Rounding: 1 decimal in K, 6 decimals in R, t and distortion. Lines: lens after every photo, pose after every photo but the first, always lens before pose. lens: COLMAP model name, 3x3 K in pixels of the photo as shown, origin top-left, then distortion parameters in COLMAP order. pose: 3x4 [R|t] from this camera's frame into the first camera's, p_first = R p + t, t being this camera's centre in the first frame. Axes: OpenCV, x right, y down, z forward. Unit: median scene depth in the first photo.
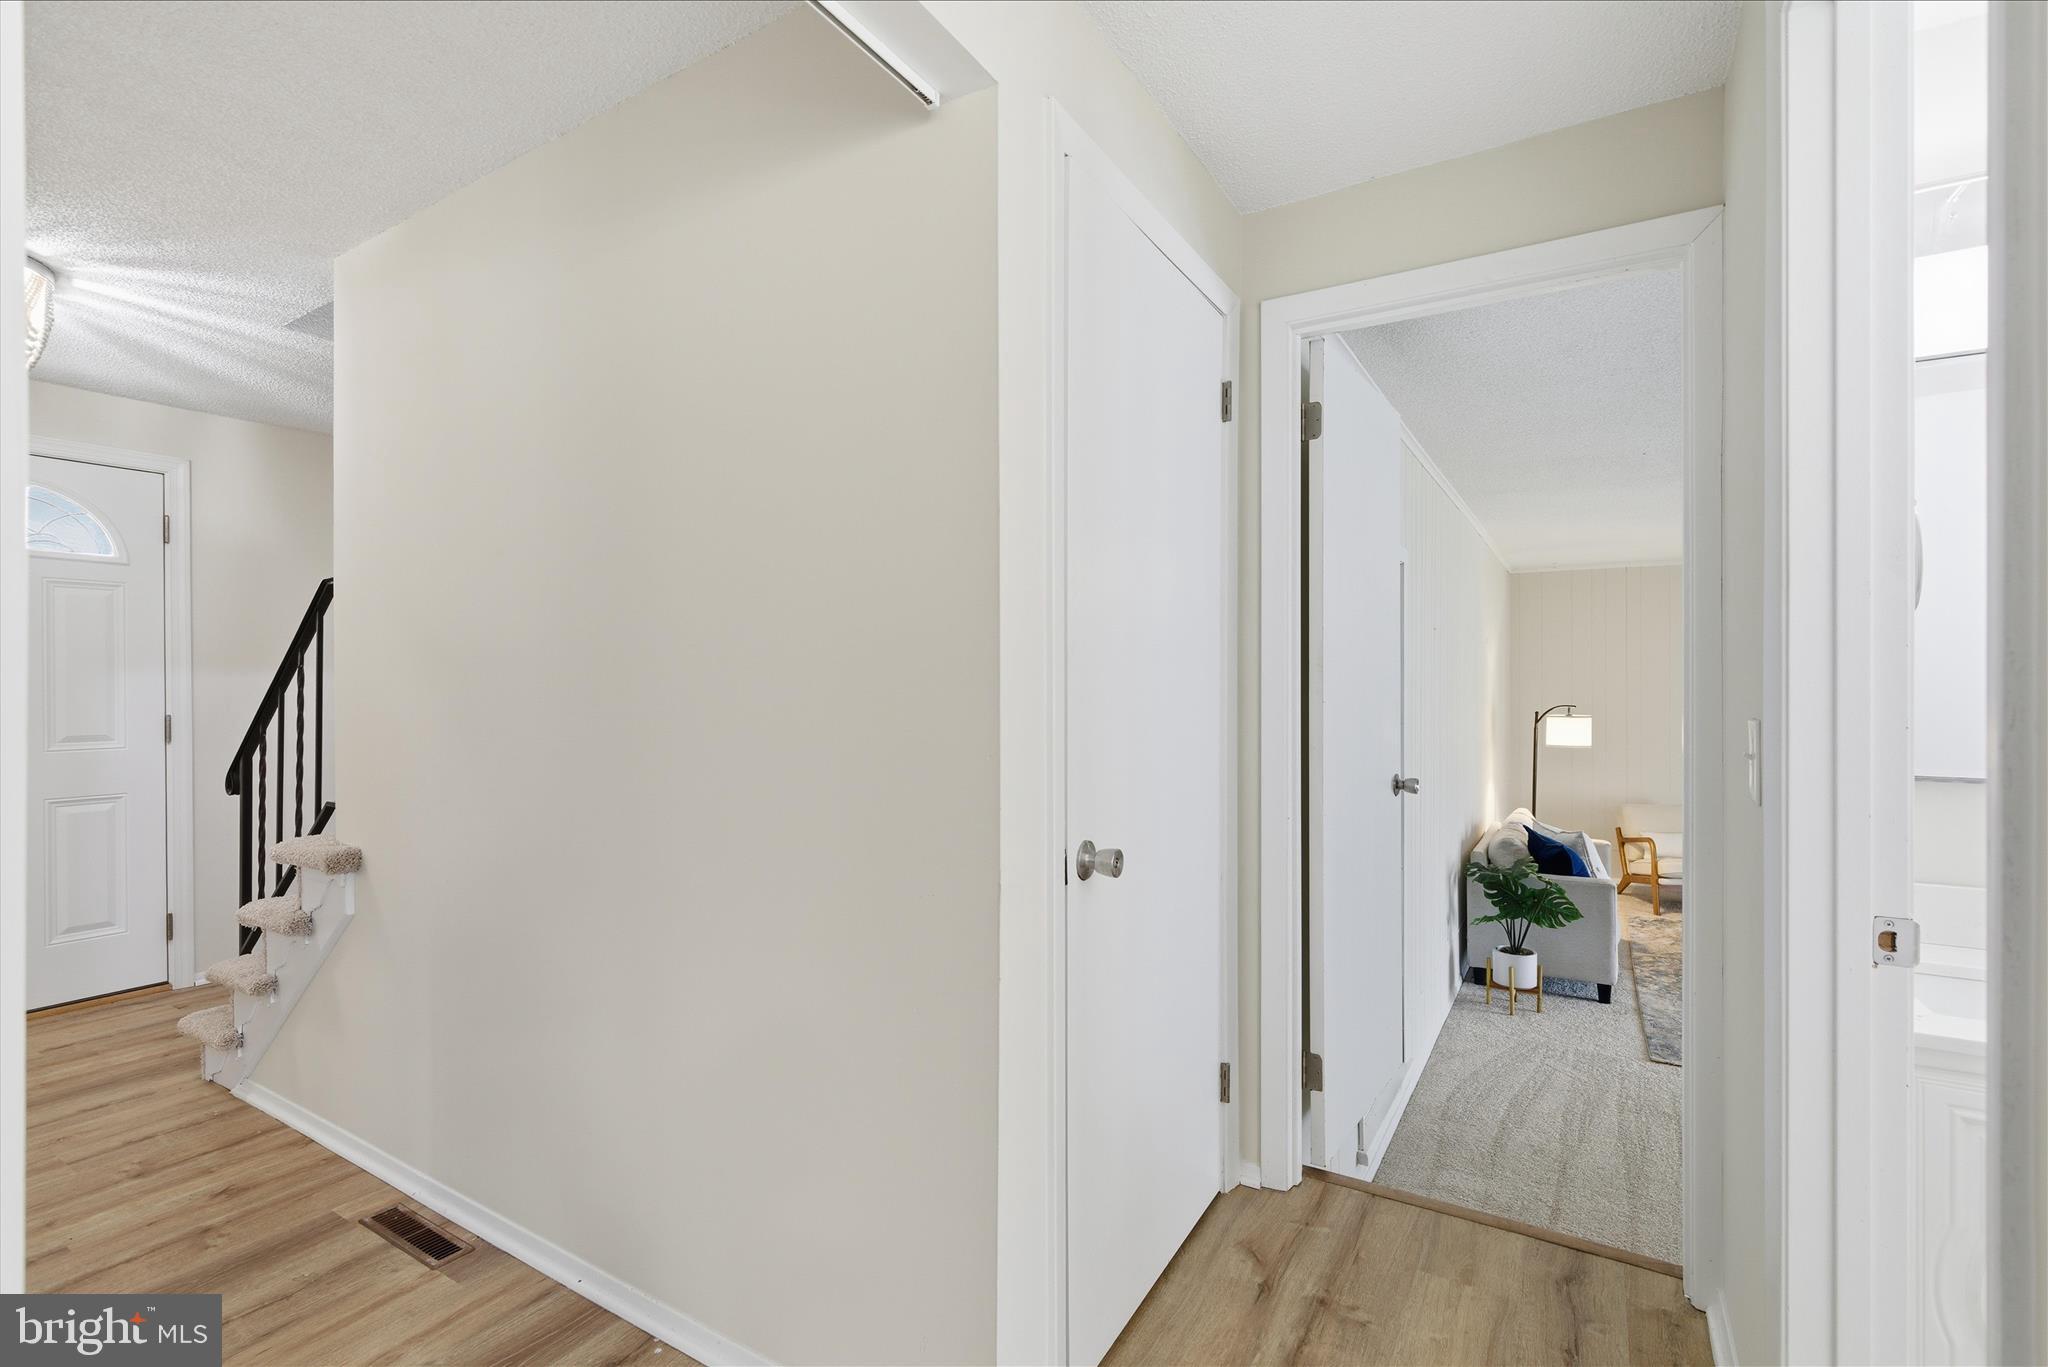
lens RADIAL K [[923.2, 0, 1031.1], [0, 923.2, 702.2], [0, 0, 1]] dist [0.000911, 0.000518]
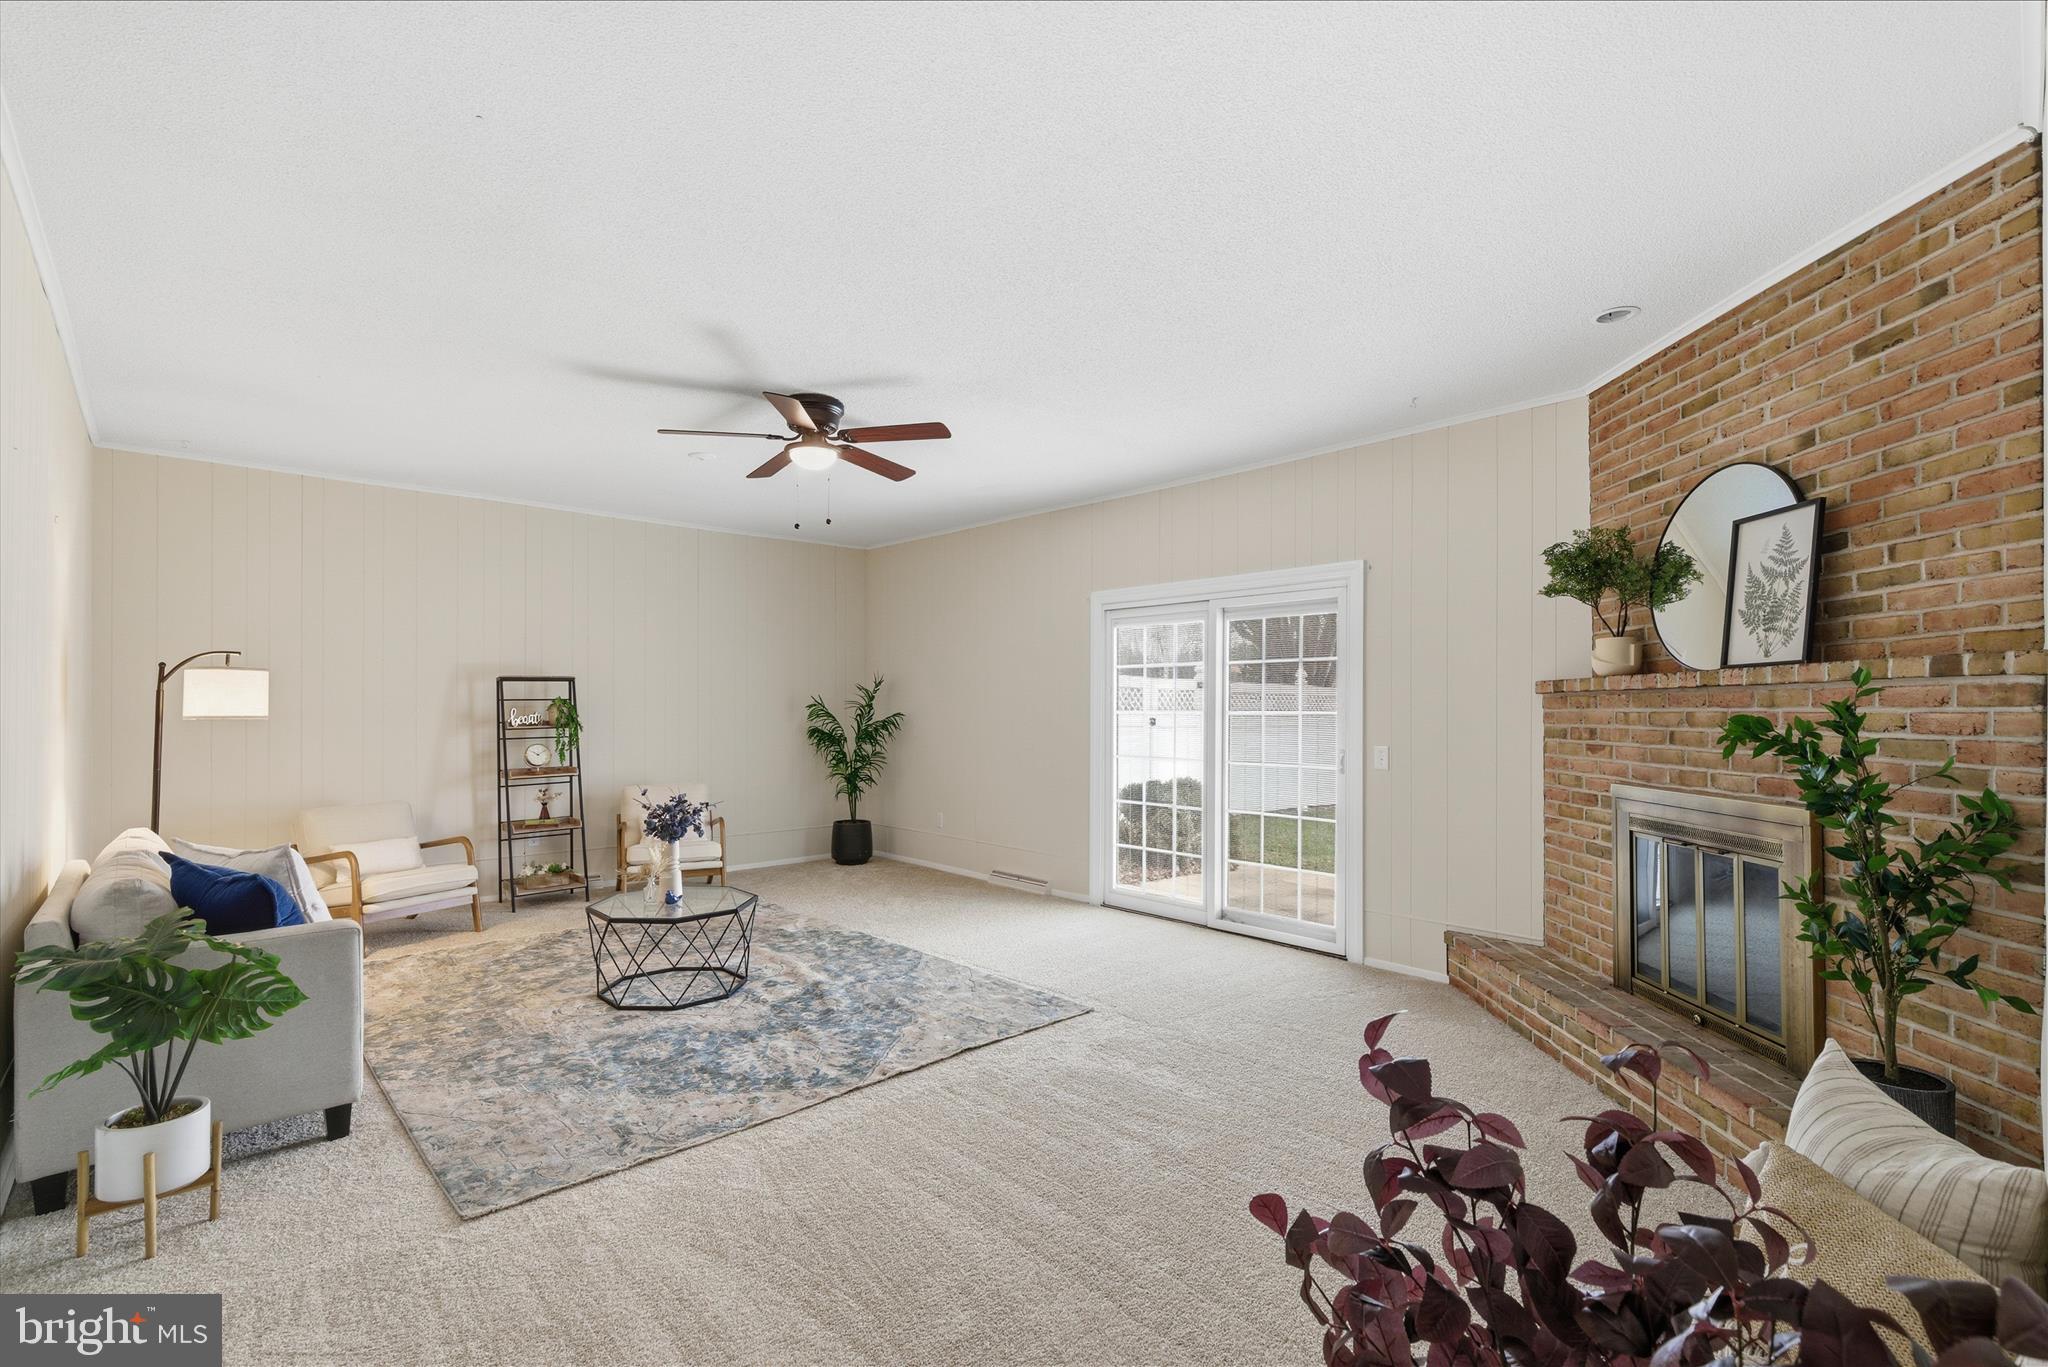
lens RADIAL K [[923.2, 0, 1031.1], [0, 923.2, 702.2], [0, 0, 1]] dist [0.000911, 0.000518]
pose [[0.271234, 0.009150, 0.962470, 0.182547], [0.014424, 0.999804, -0.013570, 0.069582], [-0.962405, 0.017564, 0.271049, 0.425288]]
